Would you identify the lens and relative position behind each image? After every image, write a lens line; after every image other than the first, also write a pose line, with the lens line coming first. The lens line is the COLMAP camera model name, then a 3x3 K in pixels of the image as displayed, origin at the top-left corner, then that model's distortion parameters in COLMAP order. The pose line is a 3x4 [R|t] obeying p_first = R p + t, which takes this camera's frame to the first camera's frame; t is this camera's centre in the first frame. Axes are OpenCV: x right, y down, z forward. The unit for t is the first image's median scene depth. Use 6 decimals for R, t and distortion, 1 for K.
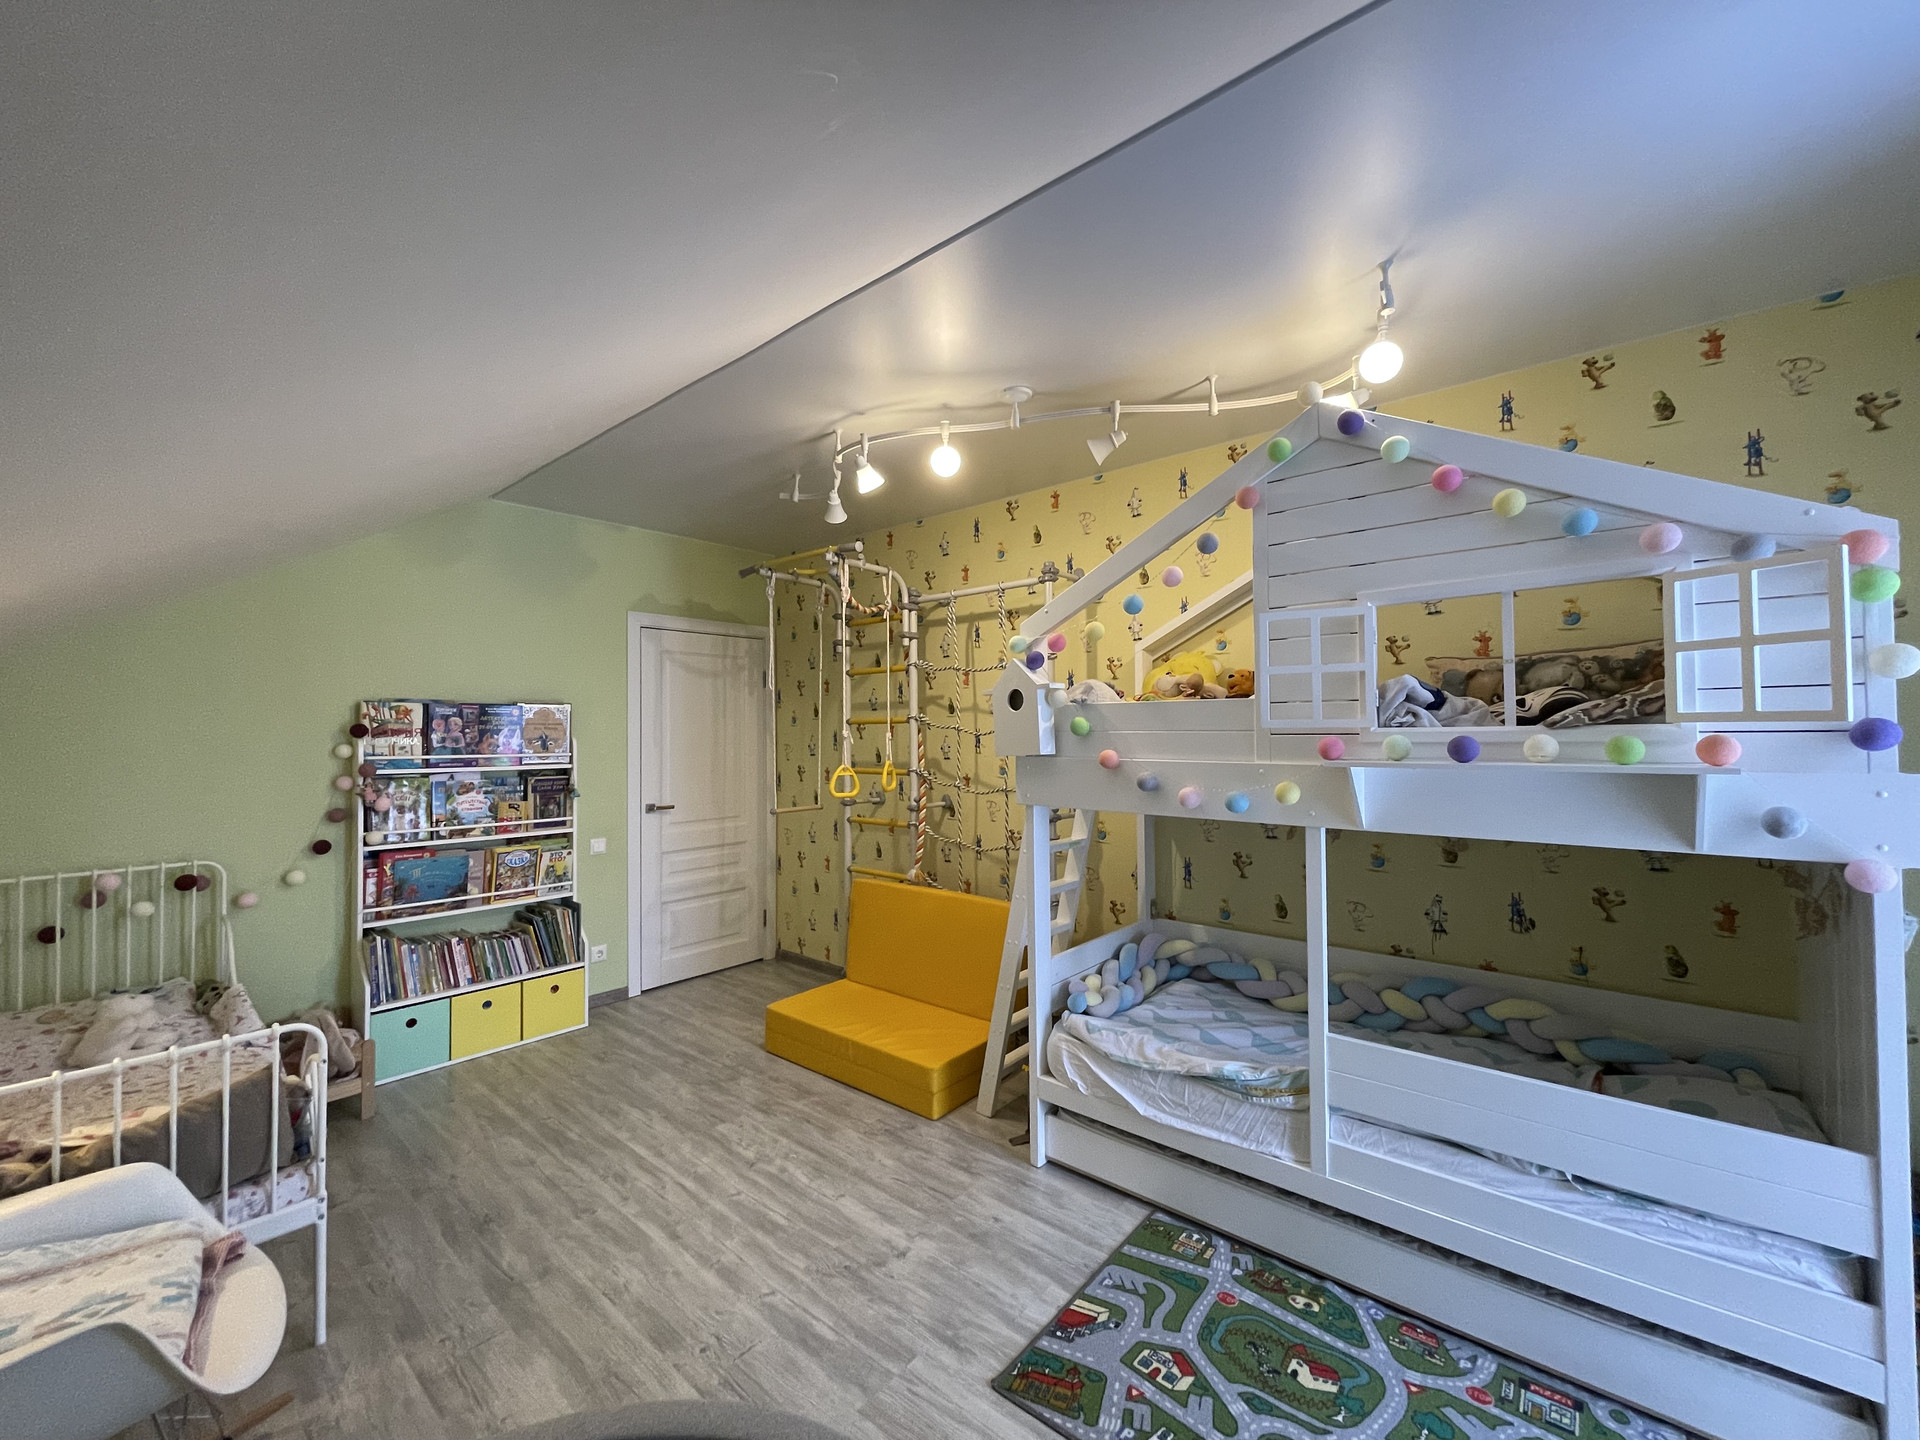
lens RADIAL K [[767.2, 0, 951.7], [0, 767.2, 721.5], [0, 0, 1]] dist [-0.001372, -0.000427]
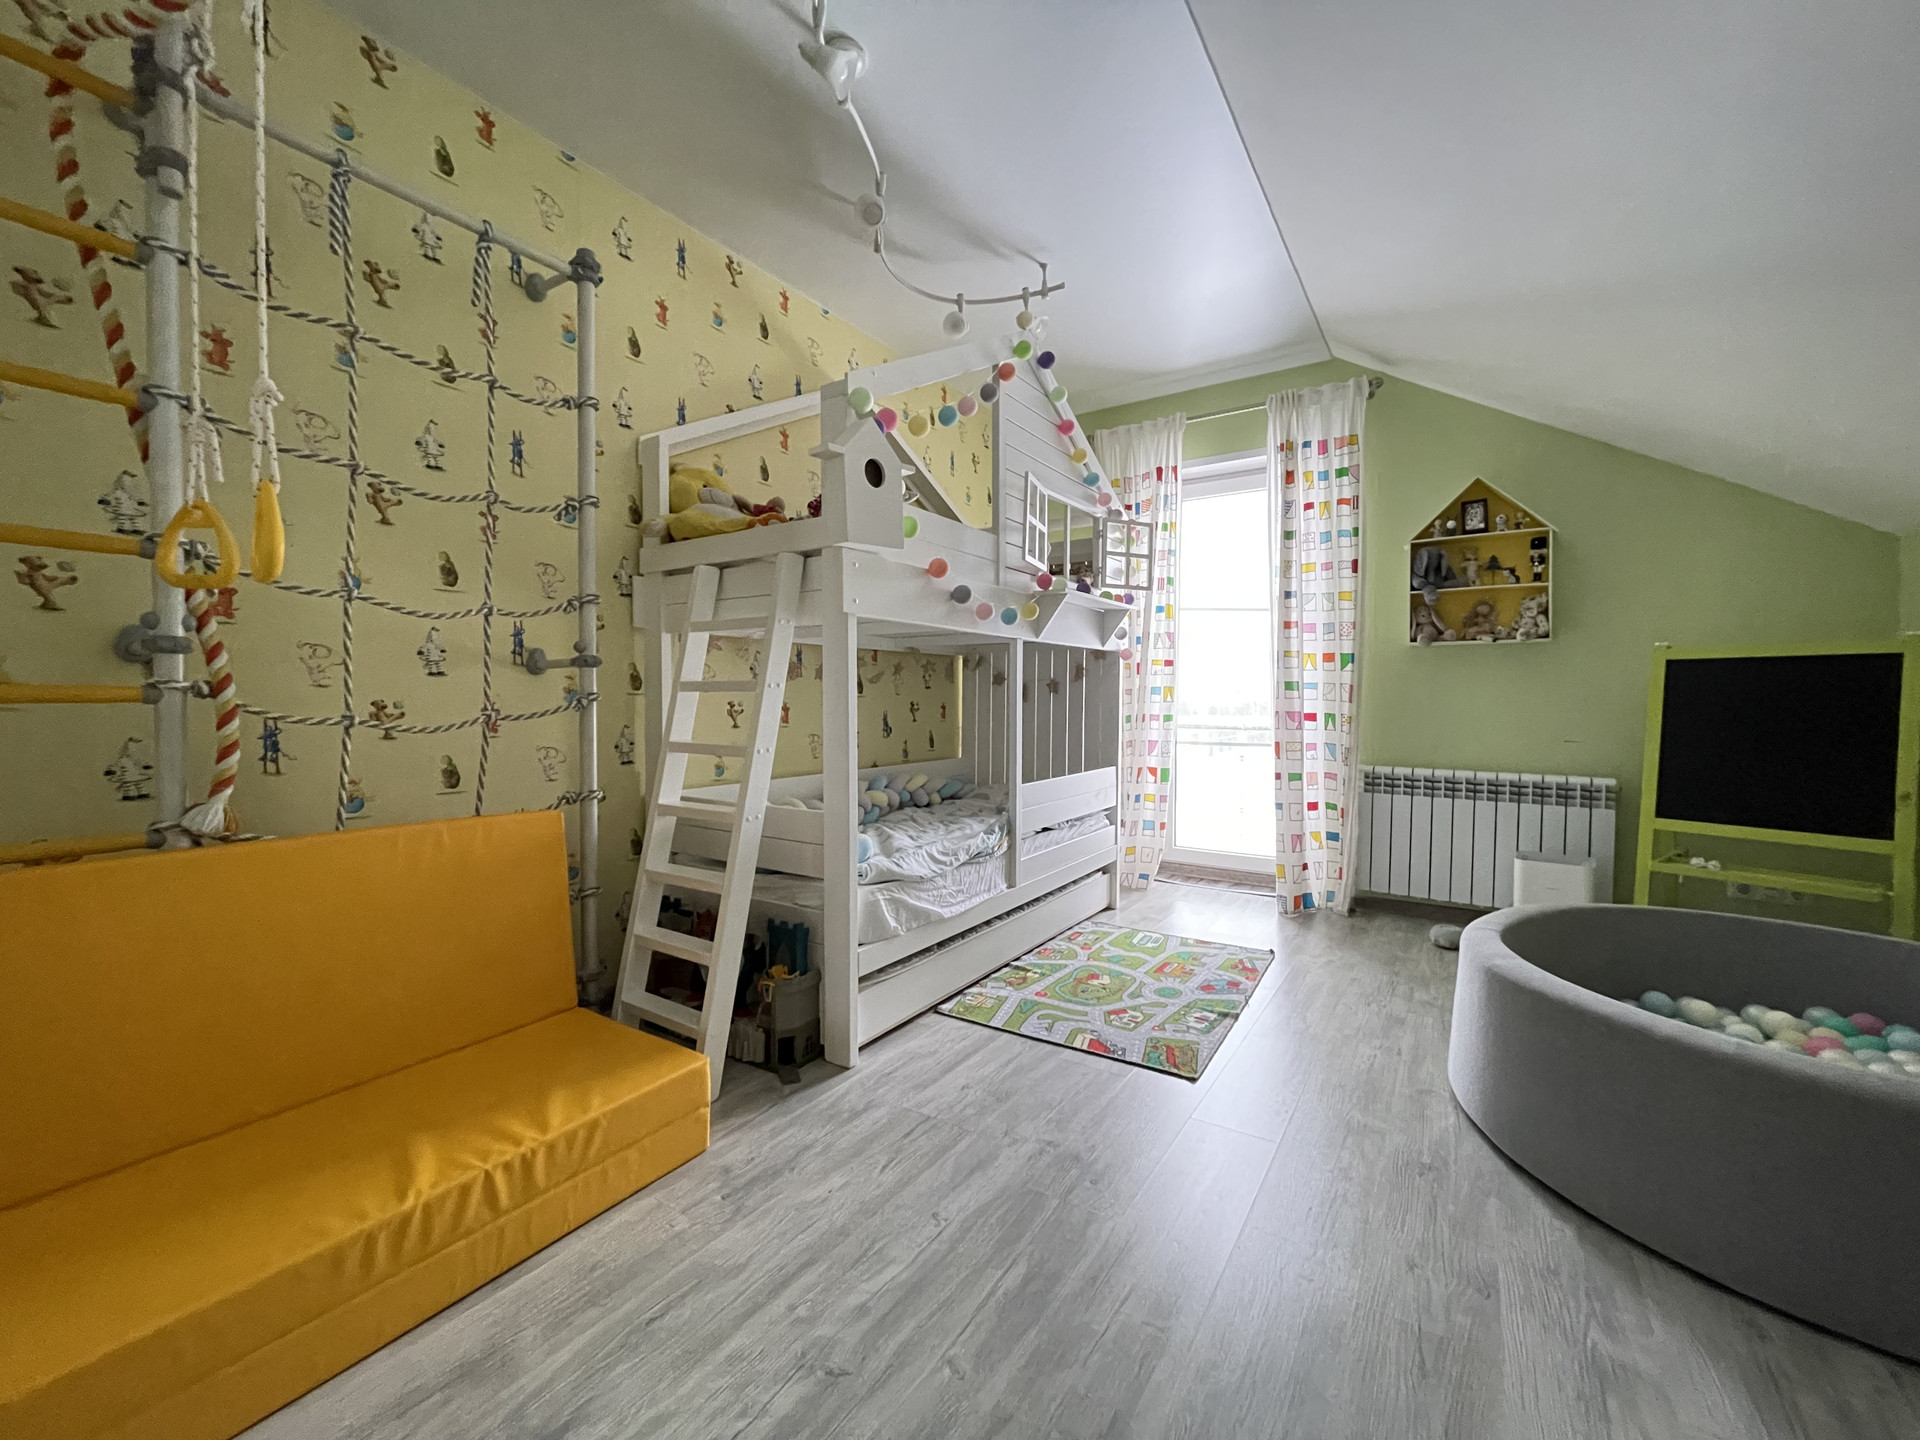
lens RADIAL K [[767.2, 0, 951.7], [0, 767.2, 721.5], [0, 0, 1]] dist [-0.001372, -0.000427]
pose [[-0.113262, -0.023089, 0.993297, -0.895435], [-0.015049, 0.999655, 0.021521, 0.262916], [-0.993451, -0.012511, -0.113571, 1.291708]]
